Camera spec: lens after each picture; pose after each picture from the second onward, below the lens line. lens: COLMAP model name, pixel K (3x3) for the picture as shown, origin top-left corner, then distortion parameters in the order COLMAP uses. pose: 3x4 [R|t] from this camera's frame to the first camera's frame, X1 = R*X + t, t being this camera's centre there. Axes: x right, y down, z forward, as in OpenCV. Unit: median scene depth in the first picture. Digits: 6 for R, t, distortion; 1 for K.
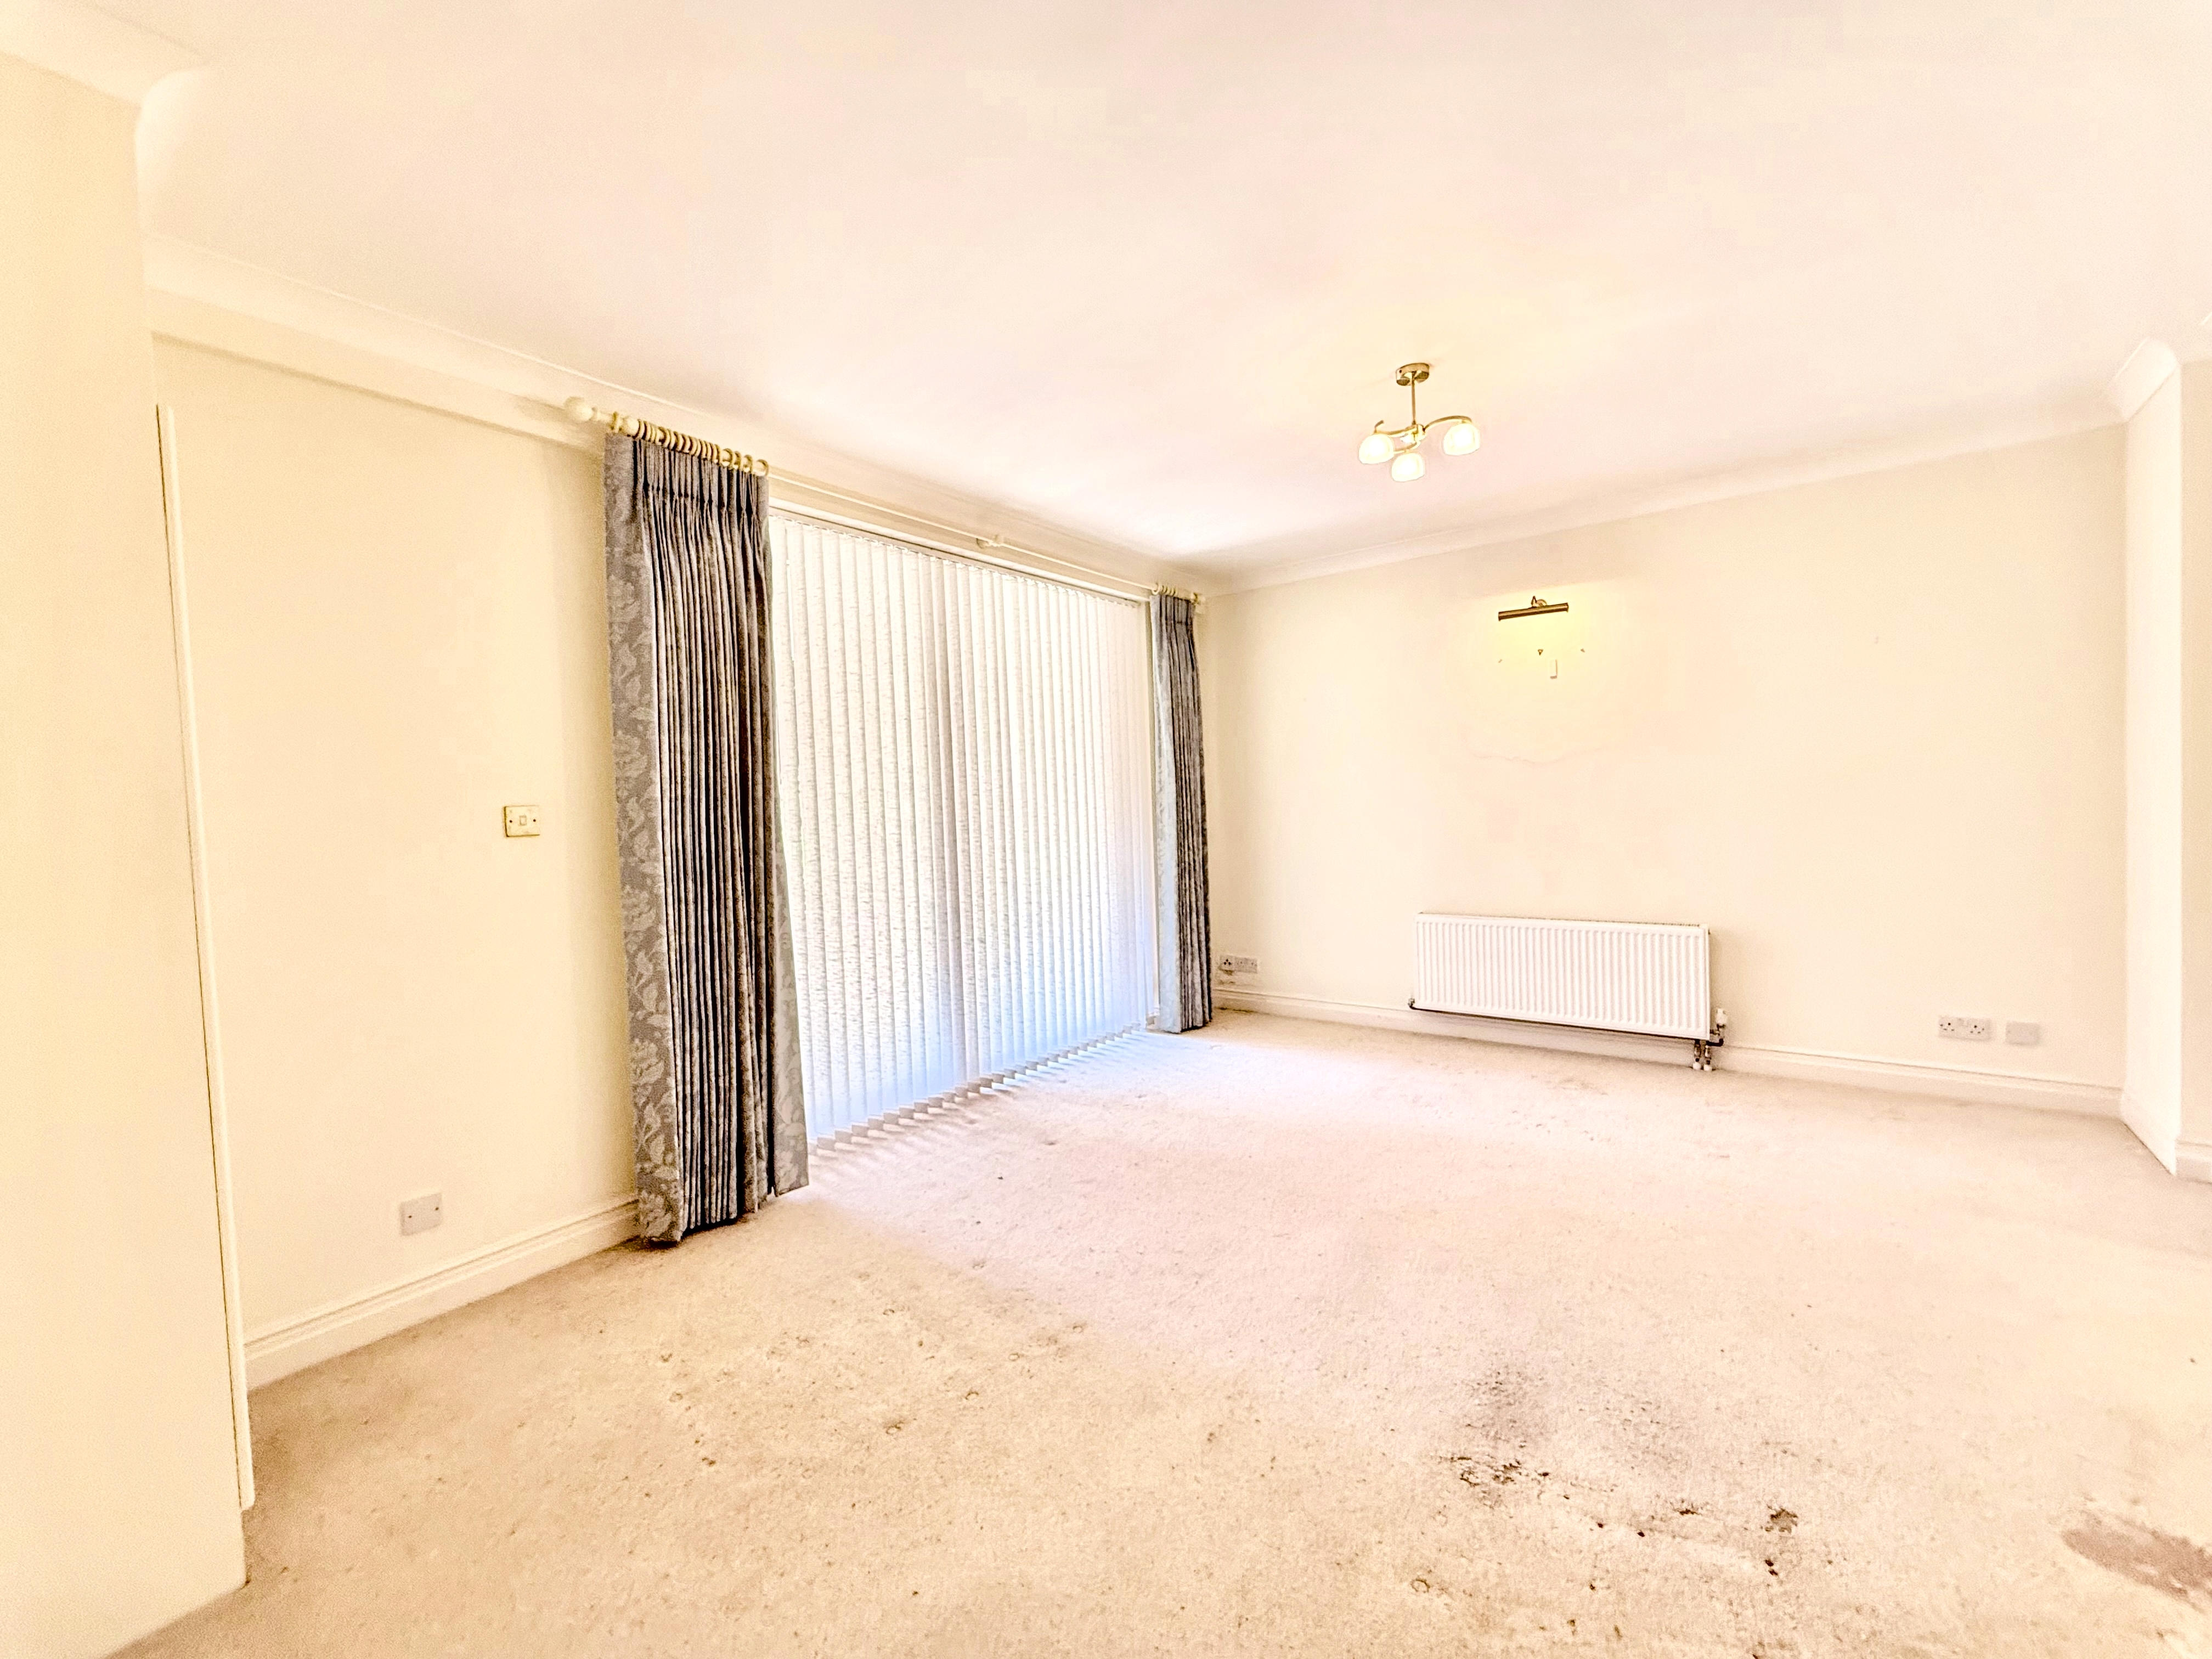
lens RADIAL K [[895.9, 0, 1111.1], [0, 895.9, 833.8], [0, 0, 1]] dist [0.001383, -0.000047]
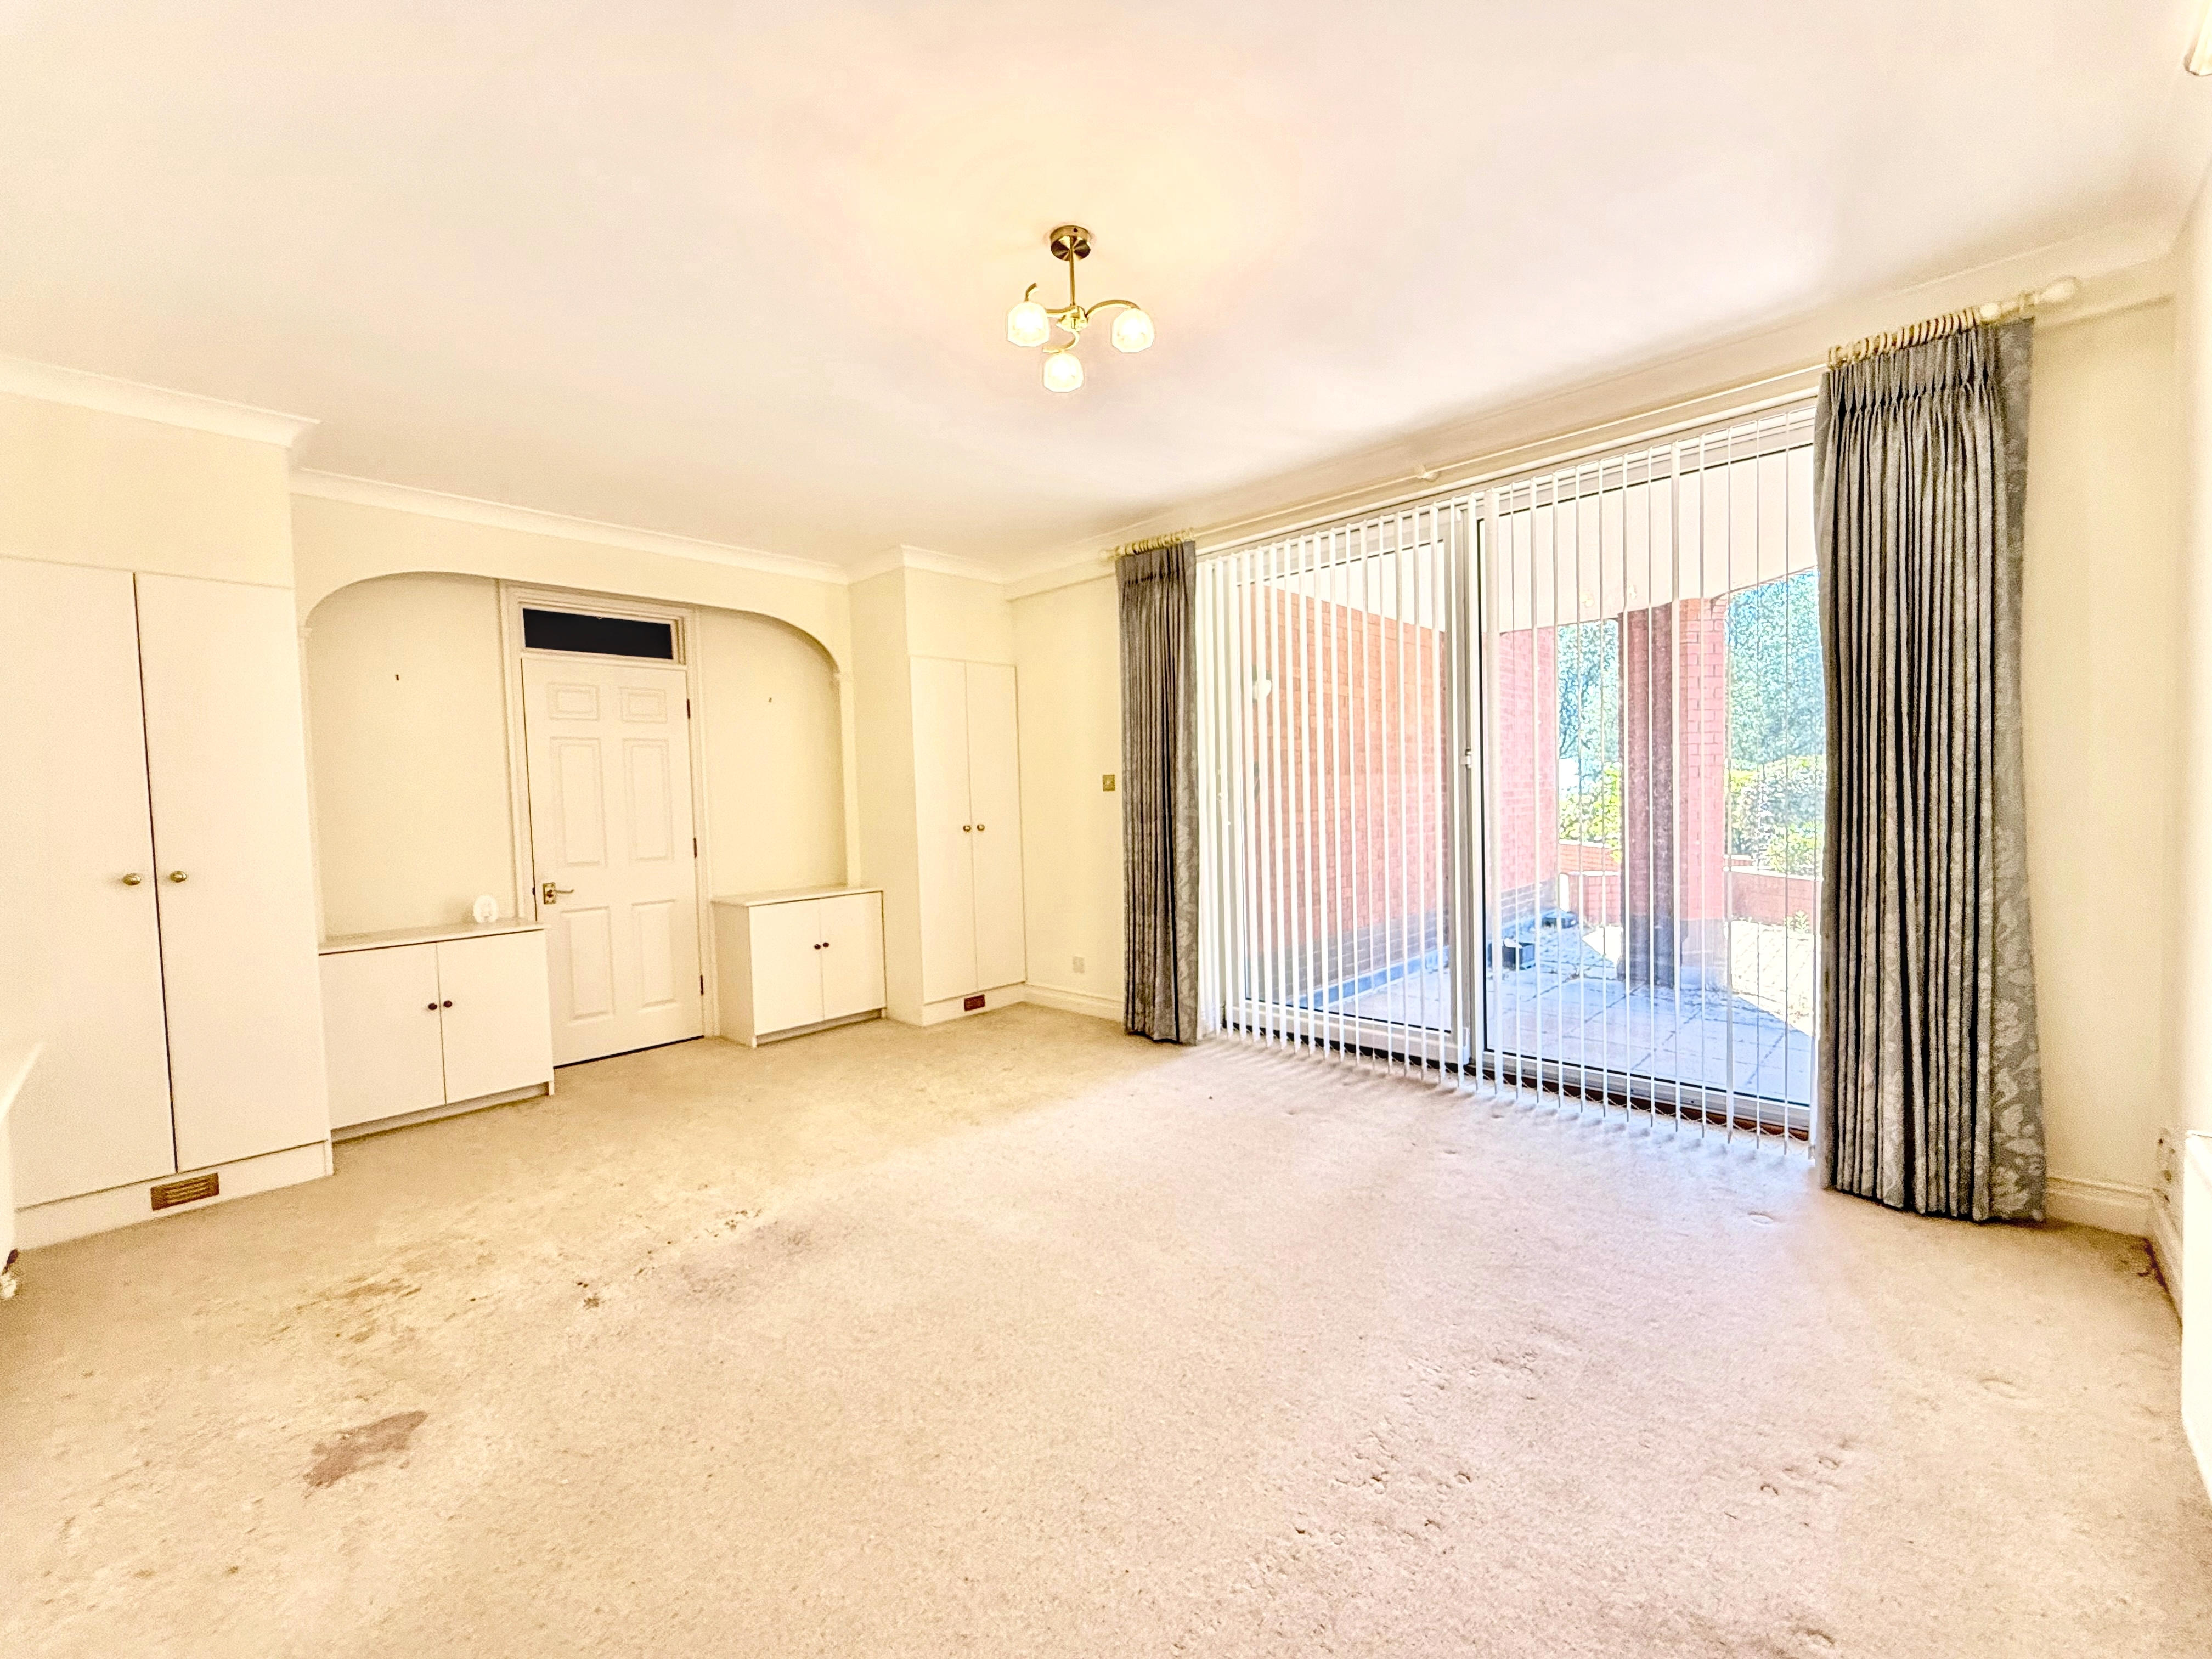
lens RADIAL K [[895.9, 0, 1111.1], [0, 895.9, 833.8], [0, 0, 1]] dist [0.001383, -0.000047]
pose [[-0.104739, 0.086073, -0.990768, 0.988705], [-0.004058, 0.996202, 0.086975, -0.055653], [0.994492, 0.013130, -0.103992, 0.962788]]
